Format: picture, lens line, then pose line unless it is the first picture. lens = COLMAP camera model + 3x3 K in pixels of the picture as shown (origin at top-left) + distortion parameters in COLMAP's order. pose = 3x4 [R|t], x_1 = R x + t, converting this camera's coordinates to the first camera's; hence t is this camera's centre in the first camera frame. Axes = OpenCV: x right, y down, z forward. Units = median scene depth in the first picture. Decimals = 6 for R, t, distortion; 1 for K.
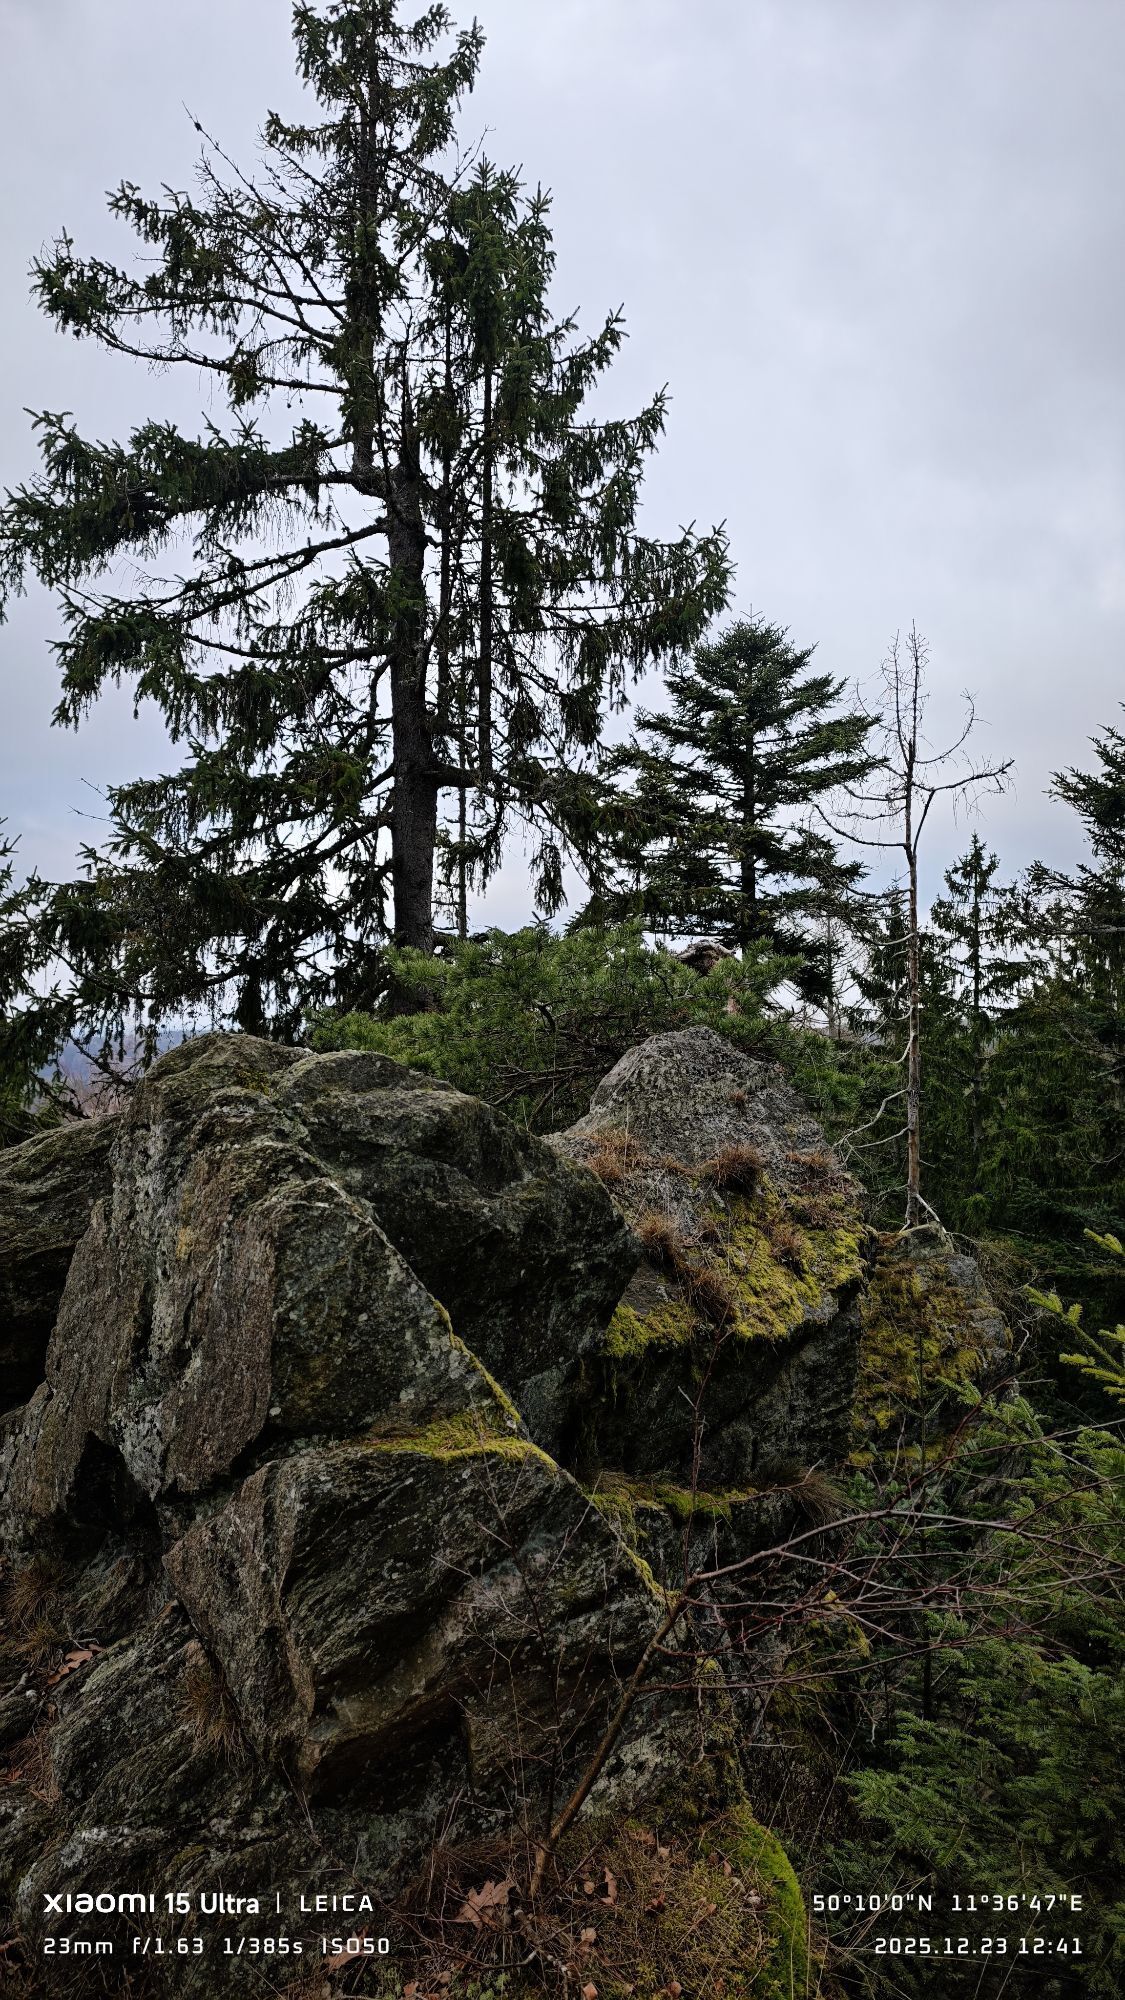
lens RADIAL K [[1324.7, 0, 594.9], [0, 1324.7, 974.1], [0, 0, 1]] dist [0.041573, -0.038631]
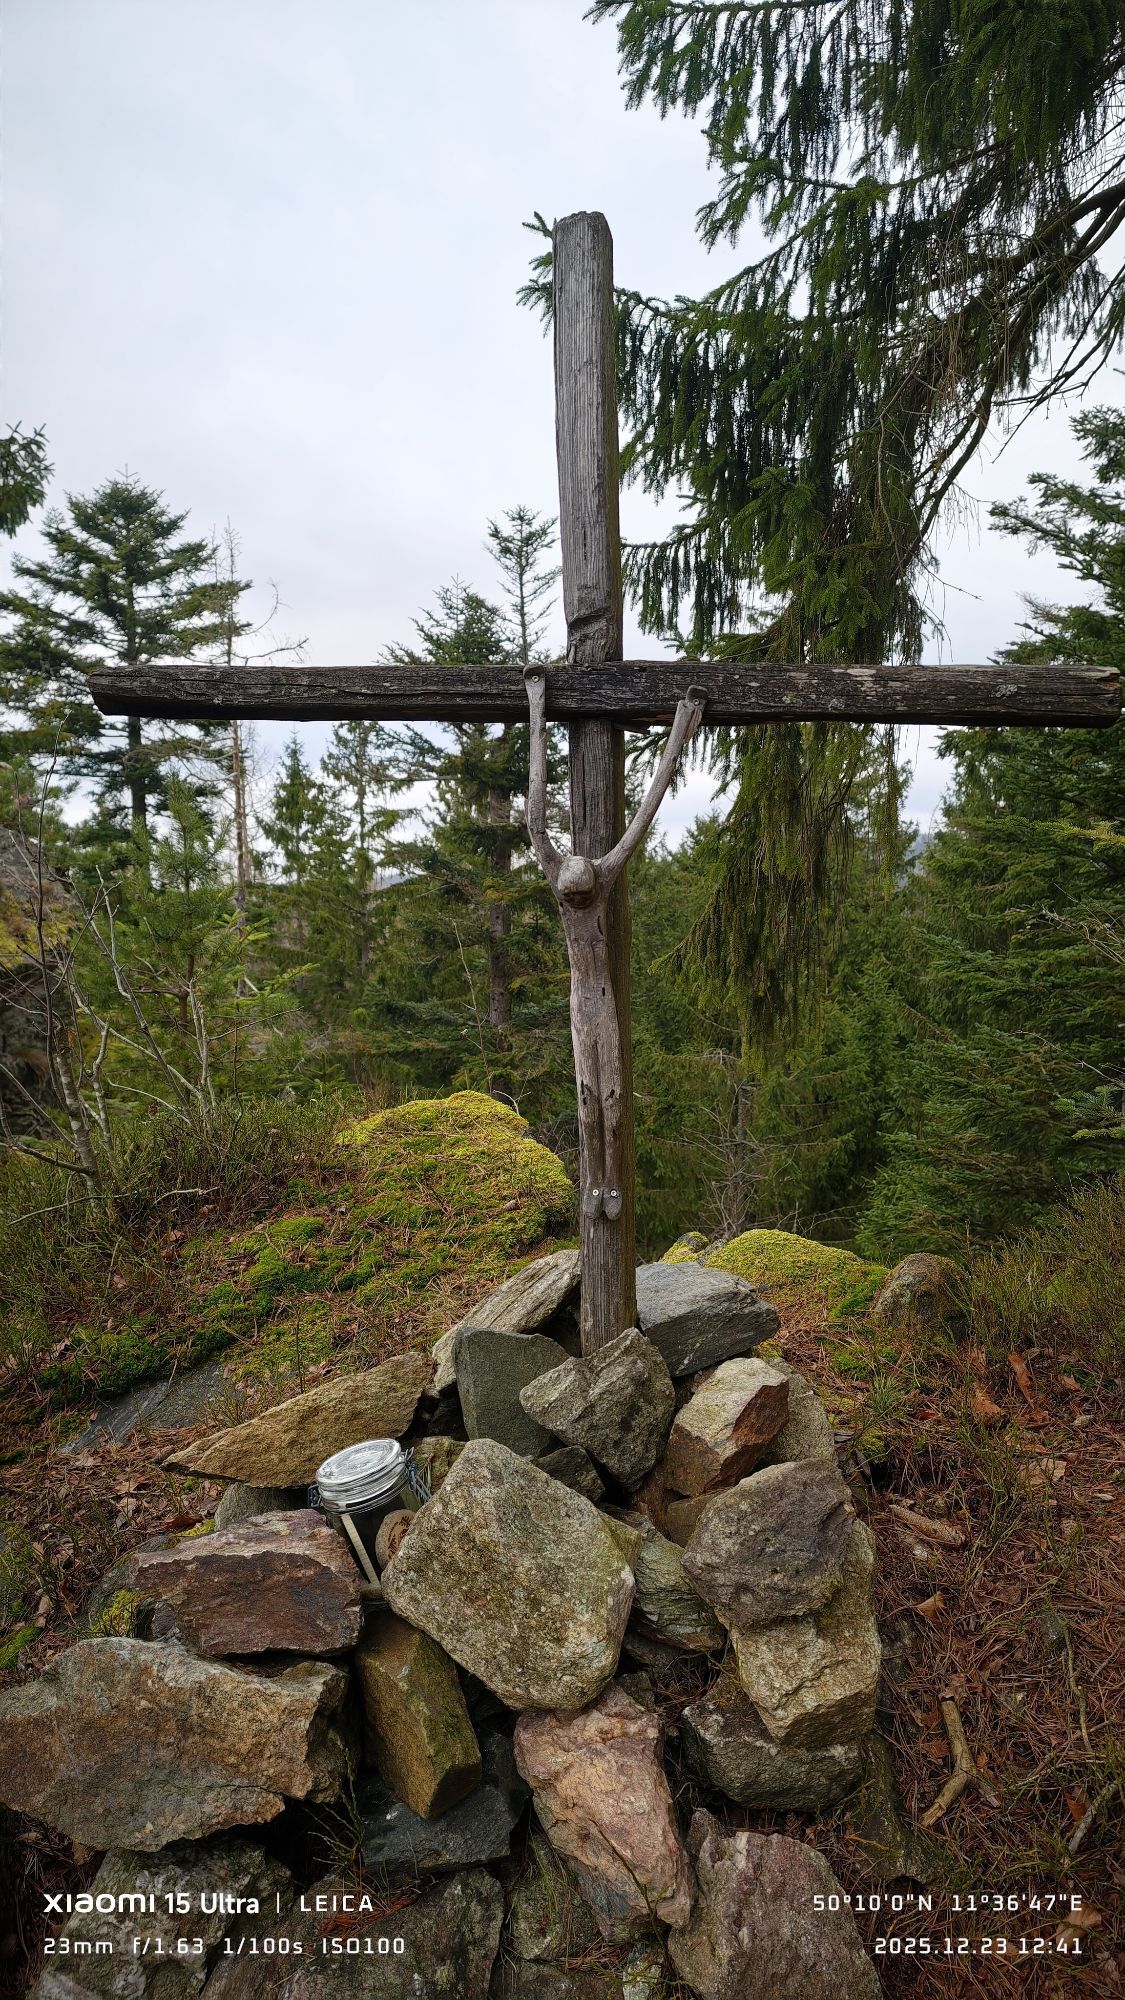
lens RADIAL K [[1324.7, 0, 594.9], [0, 1324.7, 974.1], [0, 0, 1]] dist [0.041573, -0.038631]
pose [[0.919436, -0.037174, 0.391479, 0.025991], [-0.005106, 0.994309, 0.106410, 0.012291], [-0.393206, -0.099836, 0.914014, -0.159542]]
